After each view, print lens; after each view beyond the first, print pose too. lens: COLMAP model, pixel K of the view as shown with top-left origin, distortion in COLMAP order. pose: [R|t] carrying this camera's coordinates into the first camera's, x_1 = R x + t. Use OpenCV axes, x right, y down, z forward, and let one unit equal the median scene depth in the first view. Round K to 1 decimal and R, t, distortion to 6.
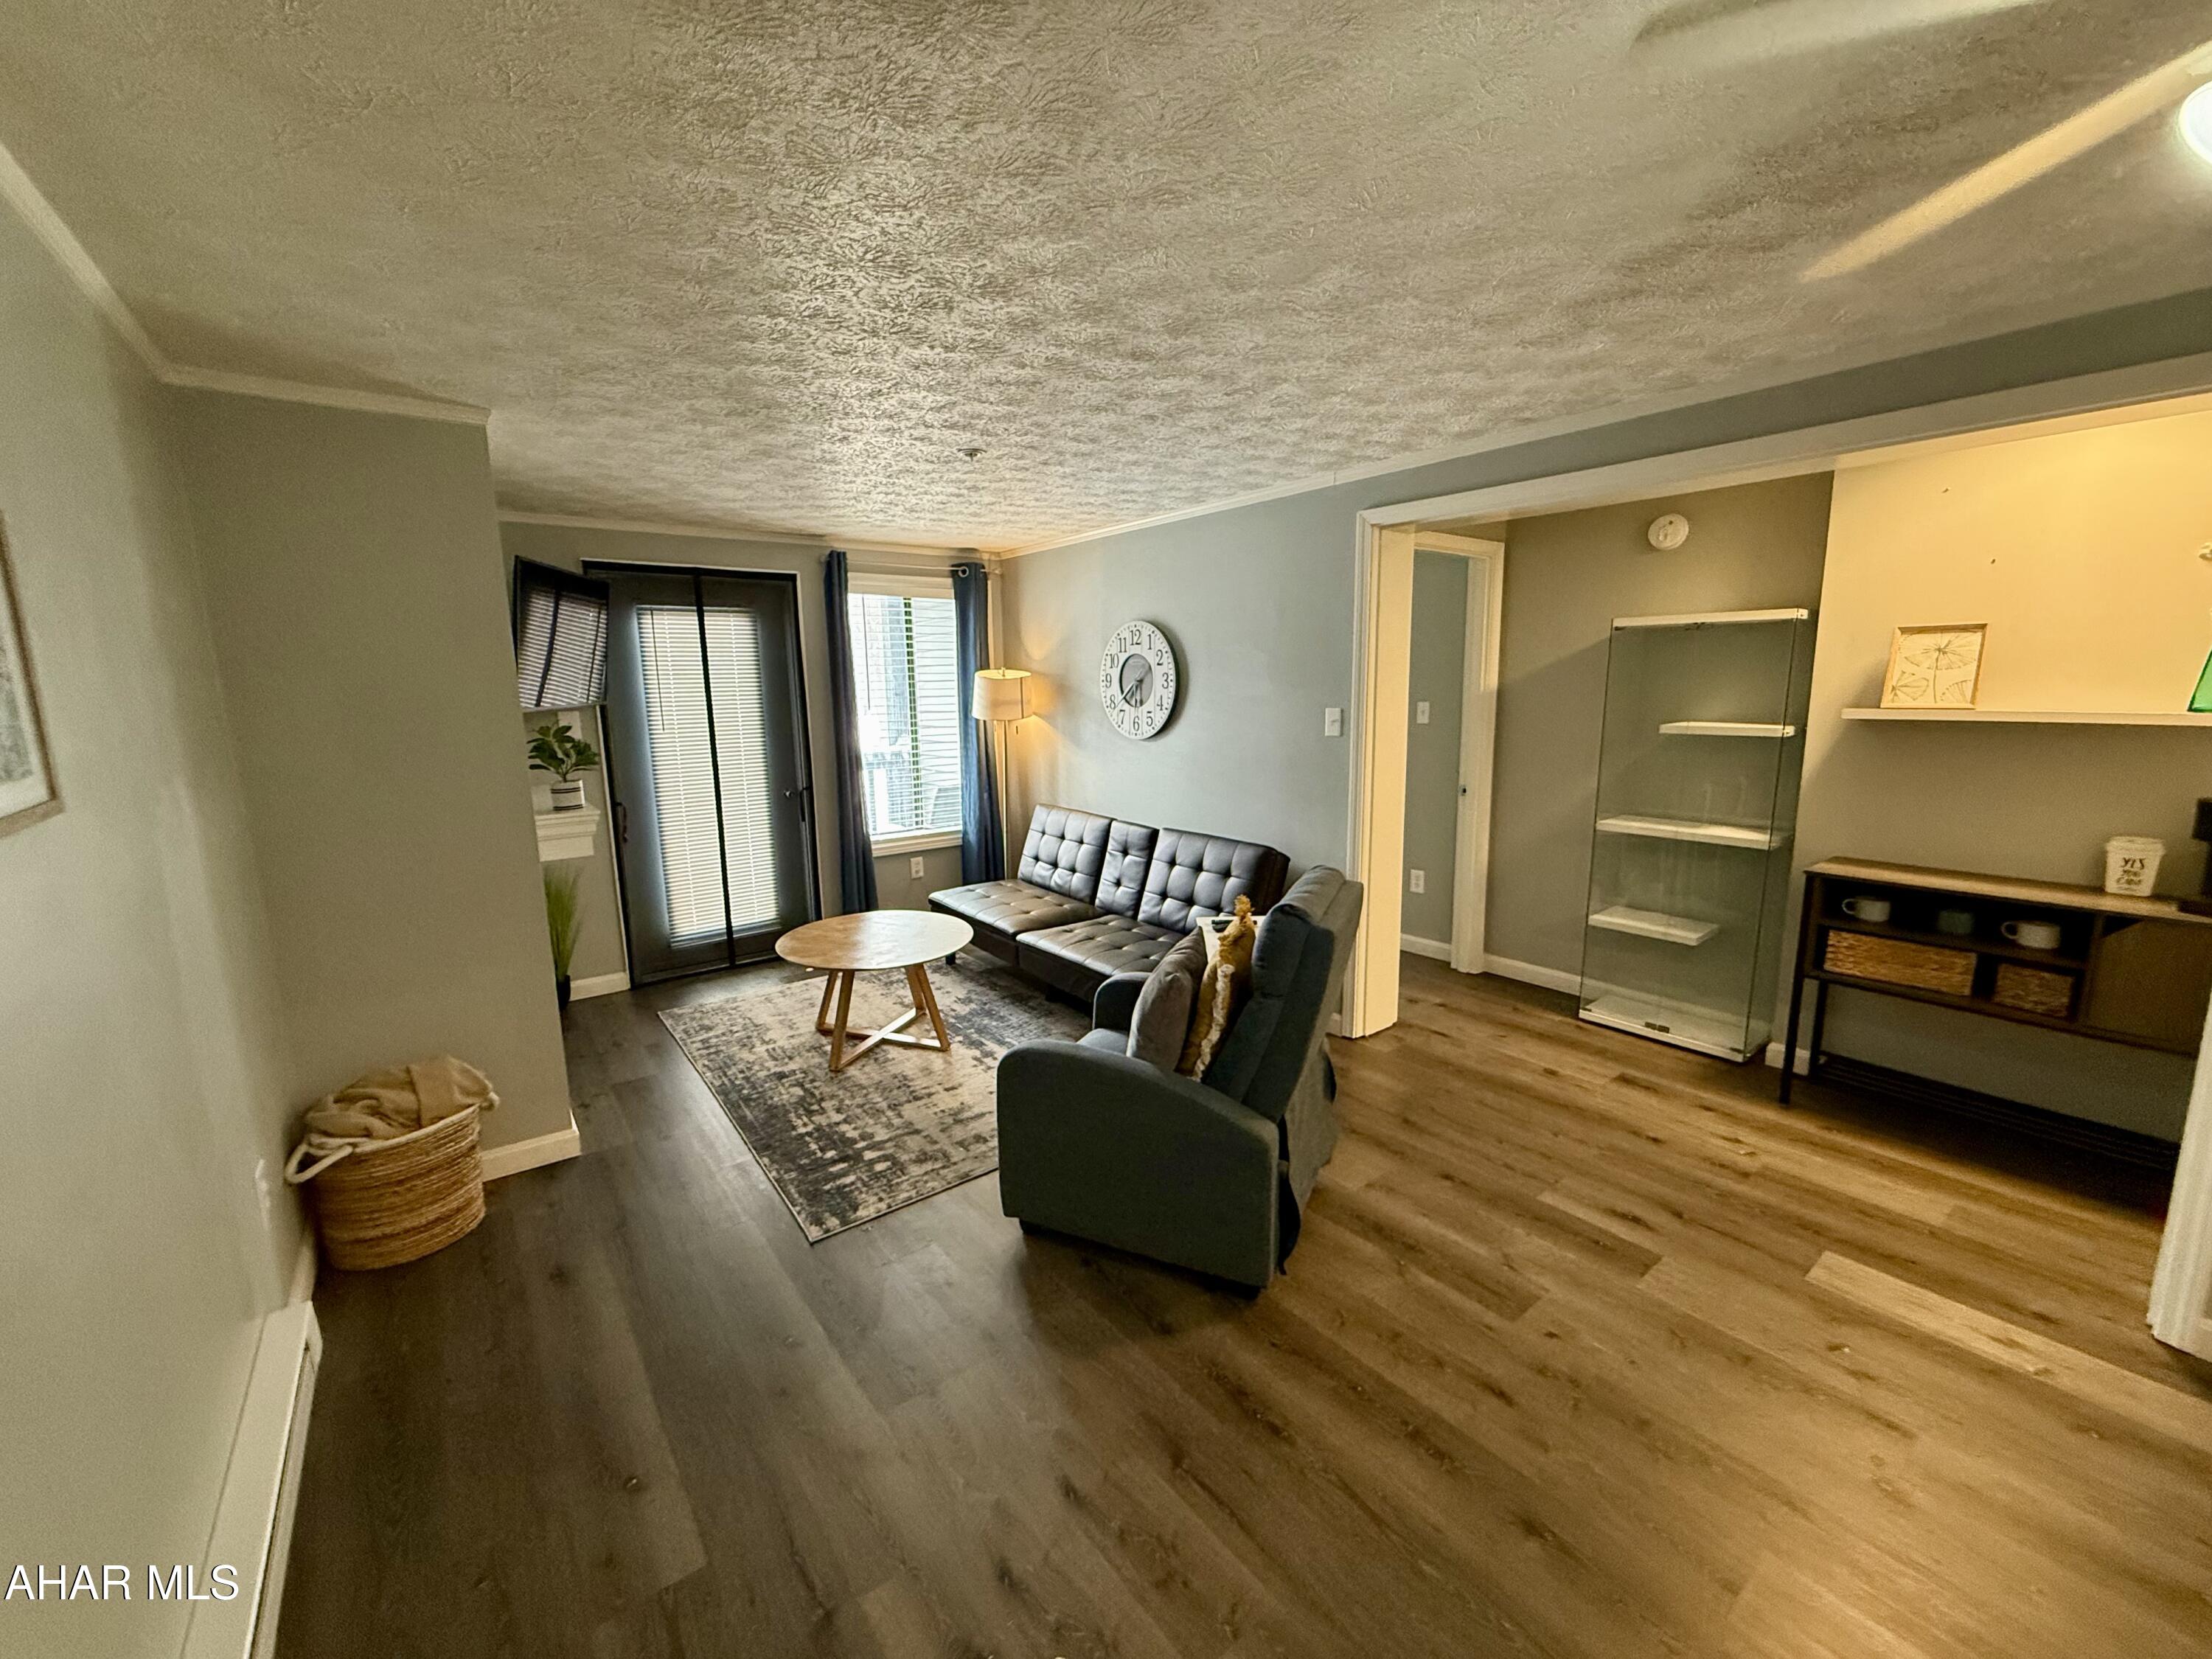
lens RADIAL K [[886.8, 0, 1106.0], [0, 886.8, 829.5], [0, 0, 1]] dist [0.002237, 0.000217]
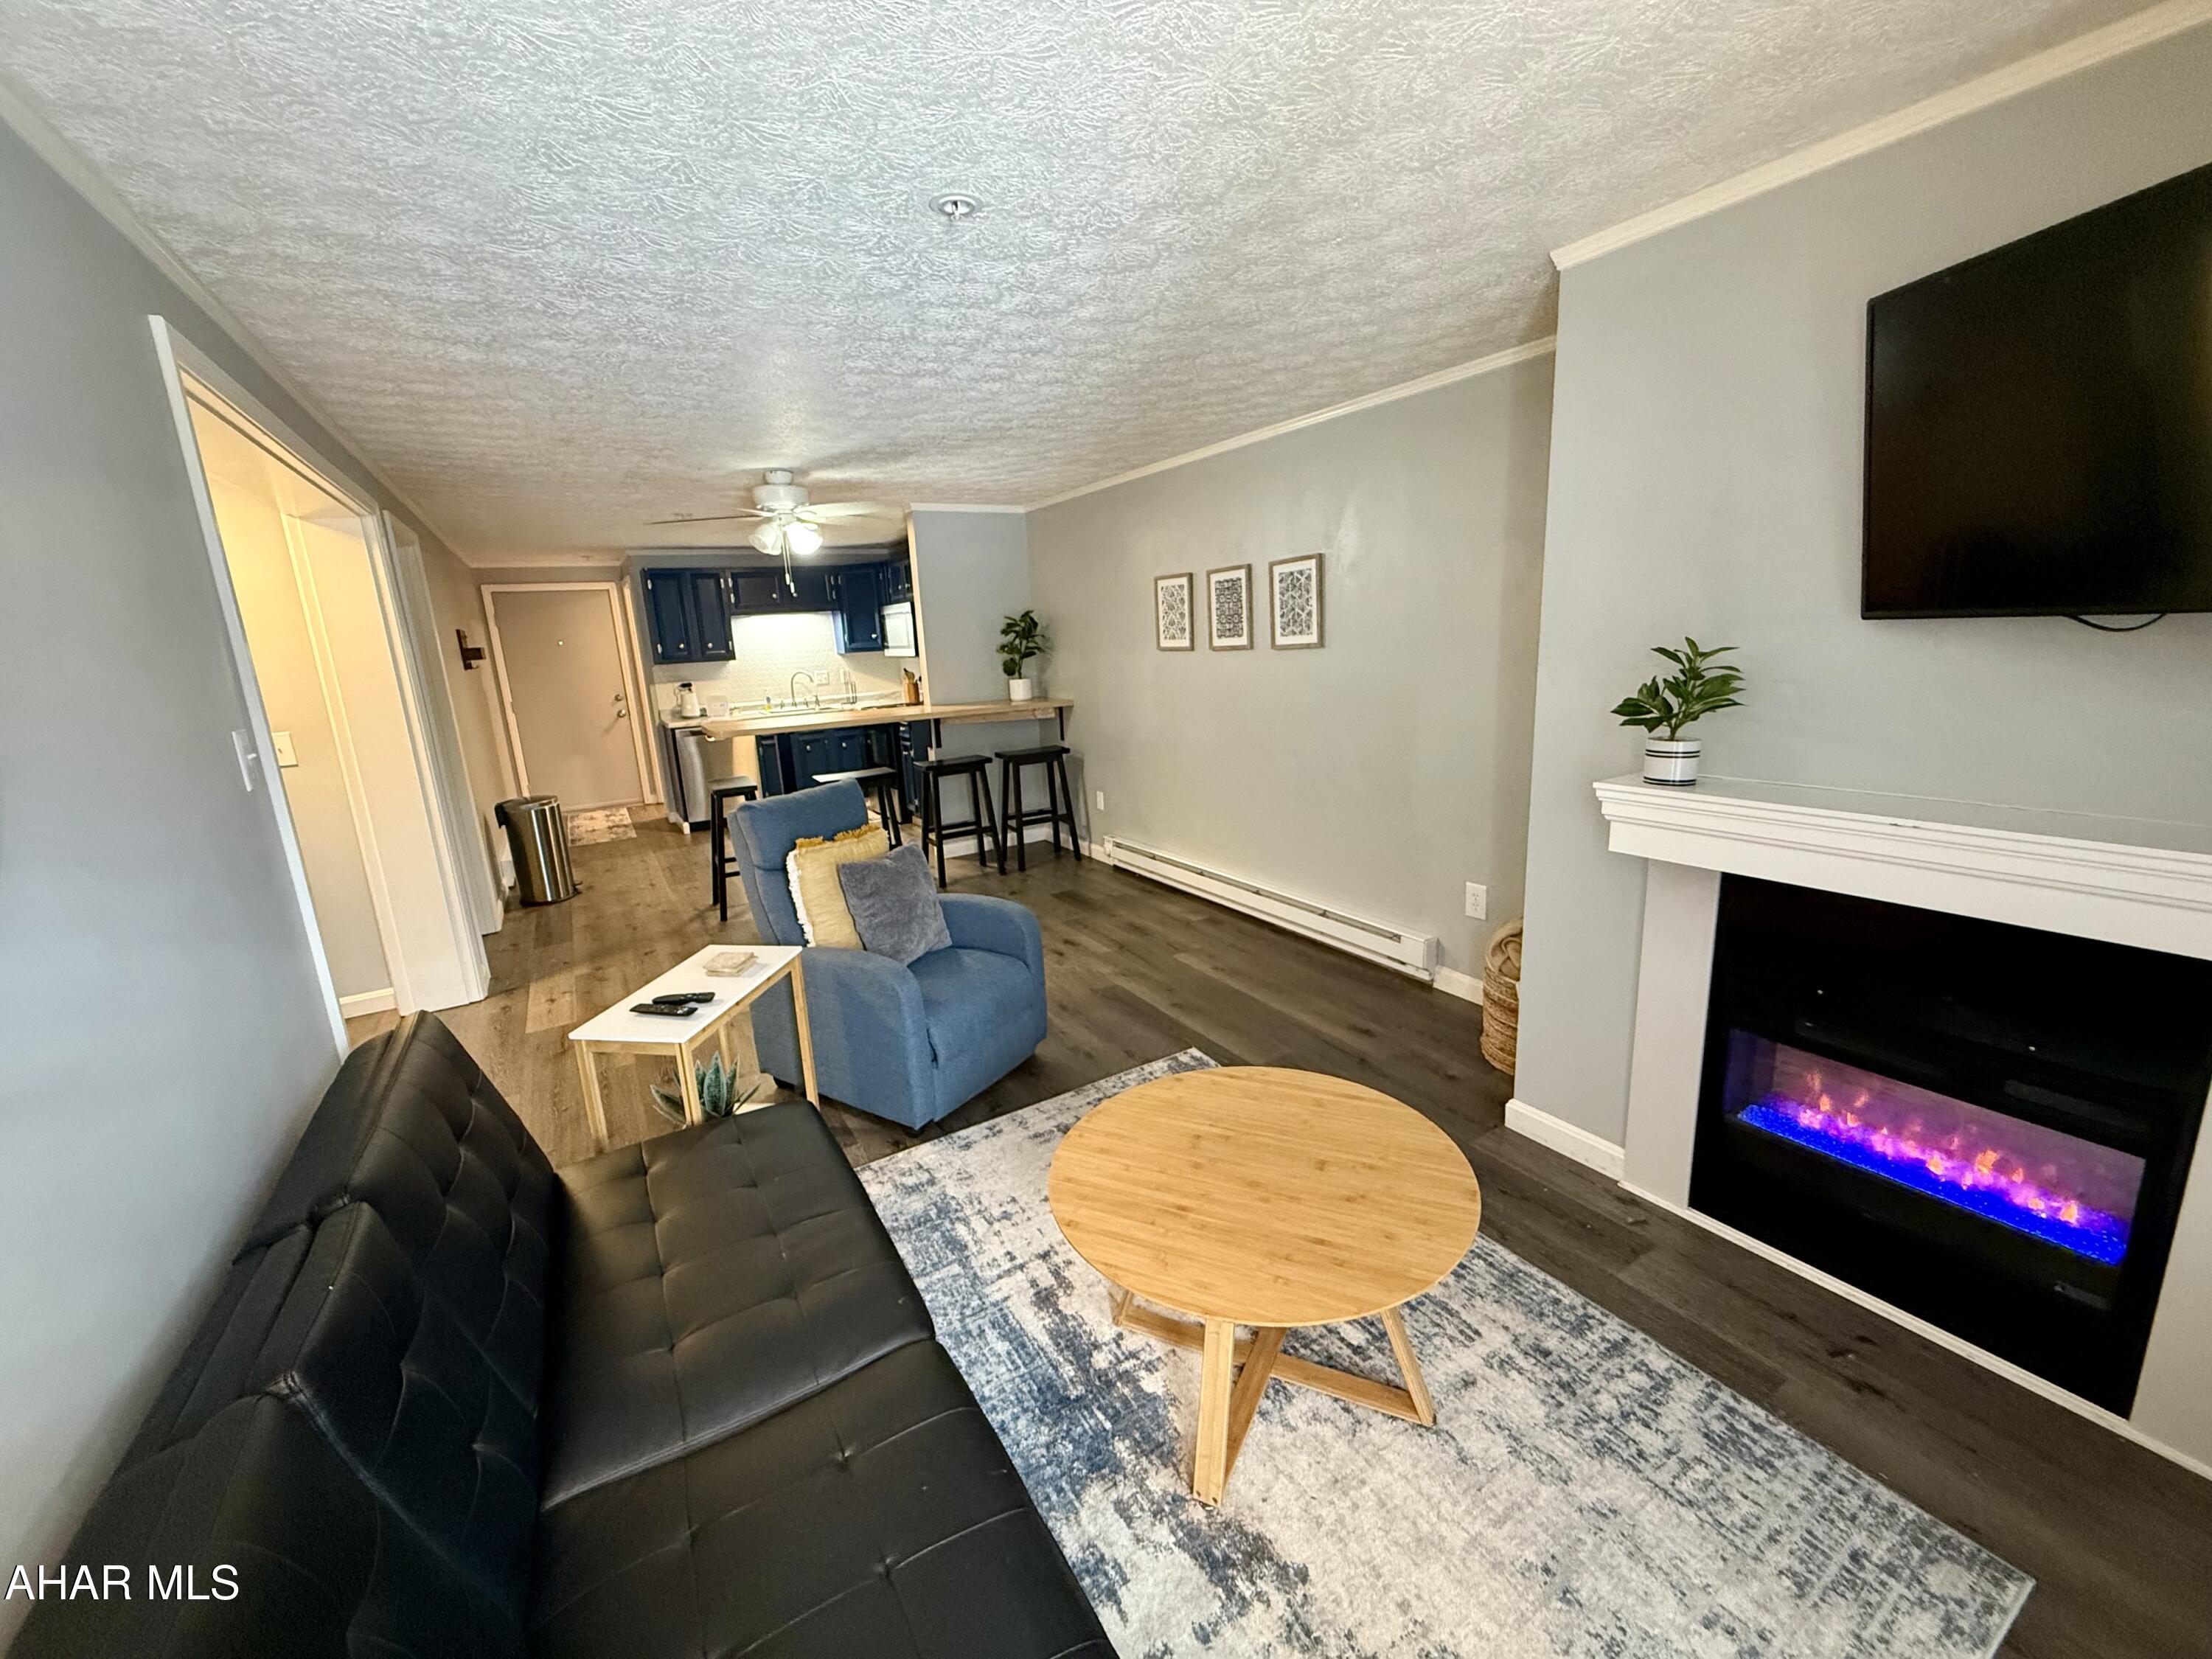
lens RADIAL K [[877.9, 0, 1097.9], [0, 877.9, 827.4], [0, 0, 1]] dist [-0.002173, 0.000378]
pose [[-0.990596, 0.039301, 0.131056, -0.278575], [0.086574, 0.921769, 0.377950, -0.249168], [-0.105950, 0.385742, -0.916503, 1.549357]]
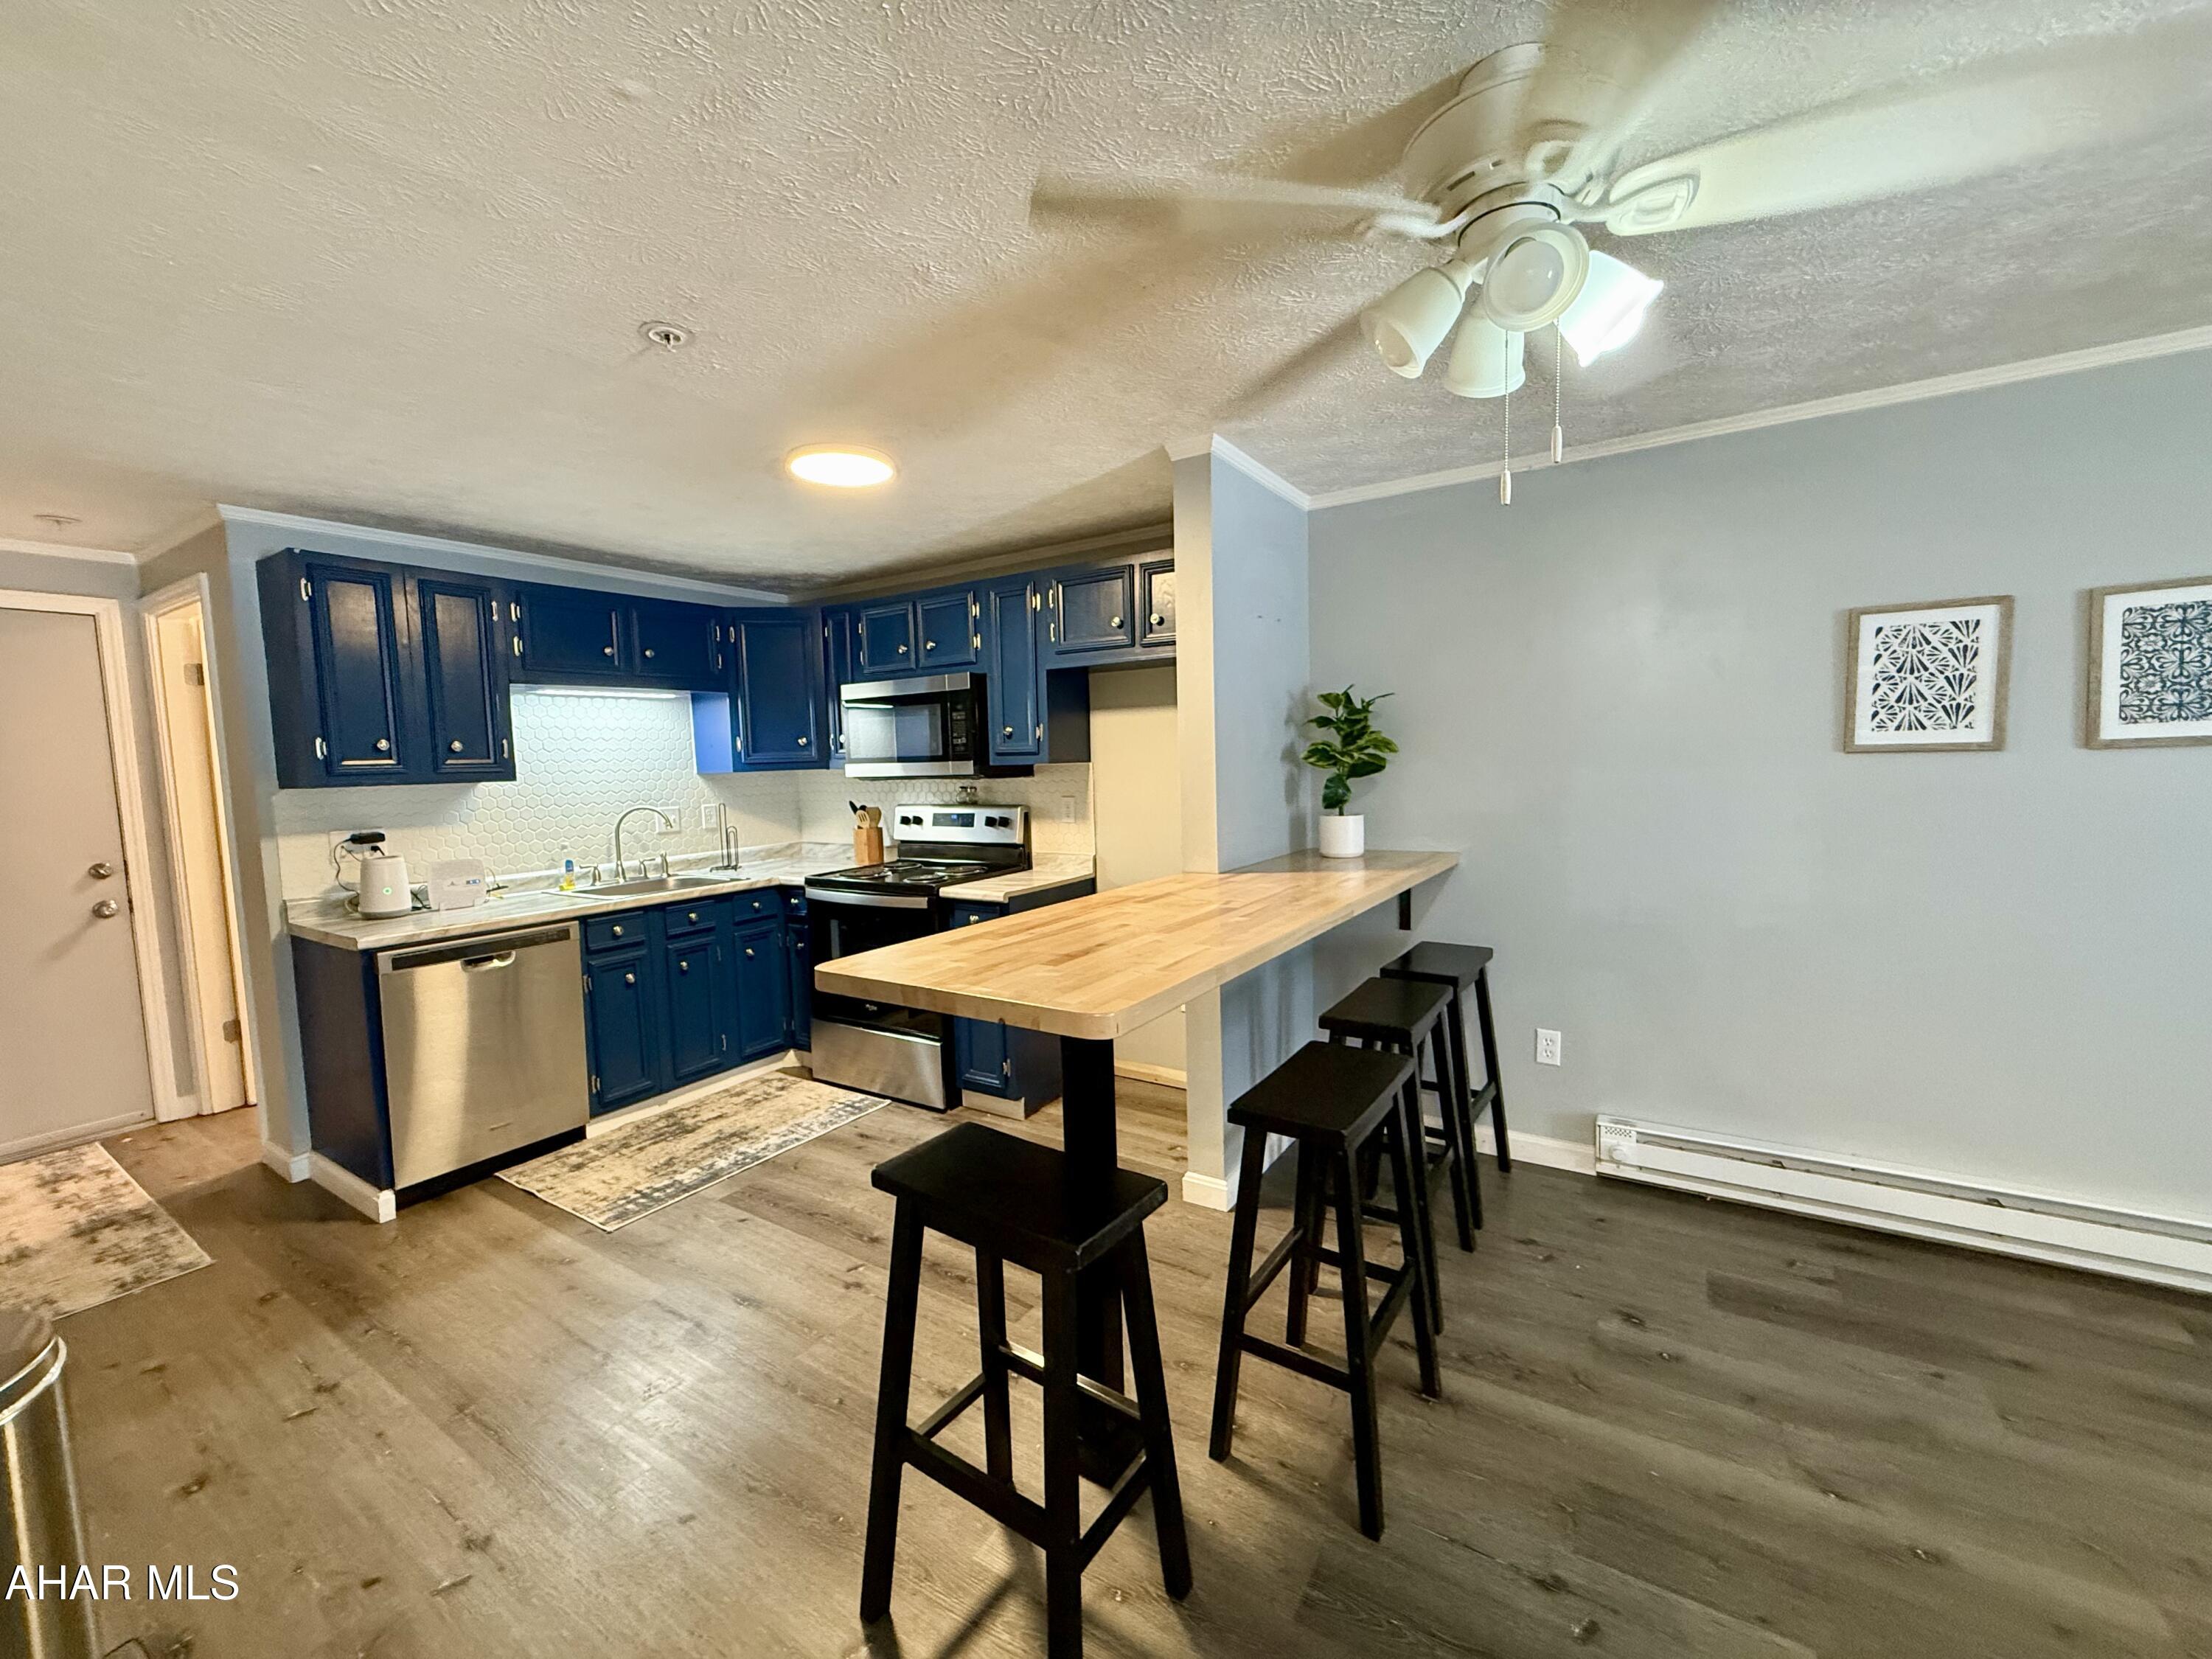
lens RADIAL K [[877.9, 0, 1097.9], [0, 877.9, 827.4], [0, 0, 1]] dist [-0.002173, 0.000378]
pose [[-0.942183, 0.070831, -0.327526, 0.639197], [-0.010705, 0.970544, 0.240685, -0.067660], [0.334927, 0.230276, -0.913672, 0.554732]]
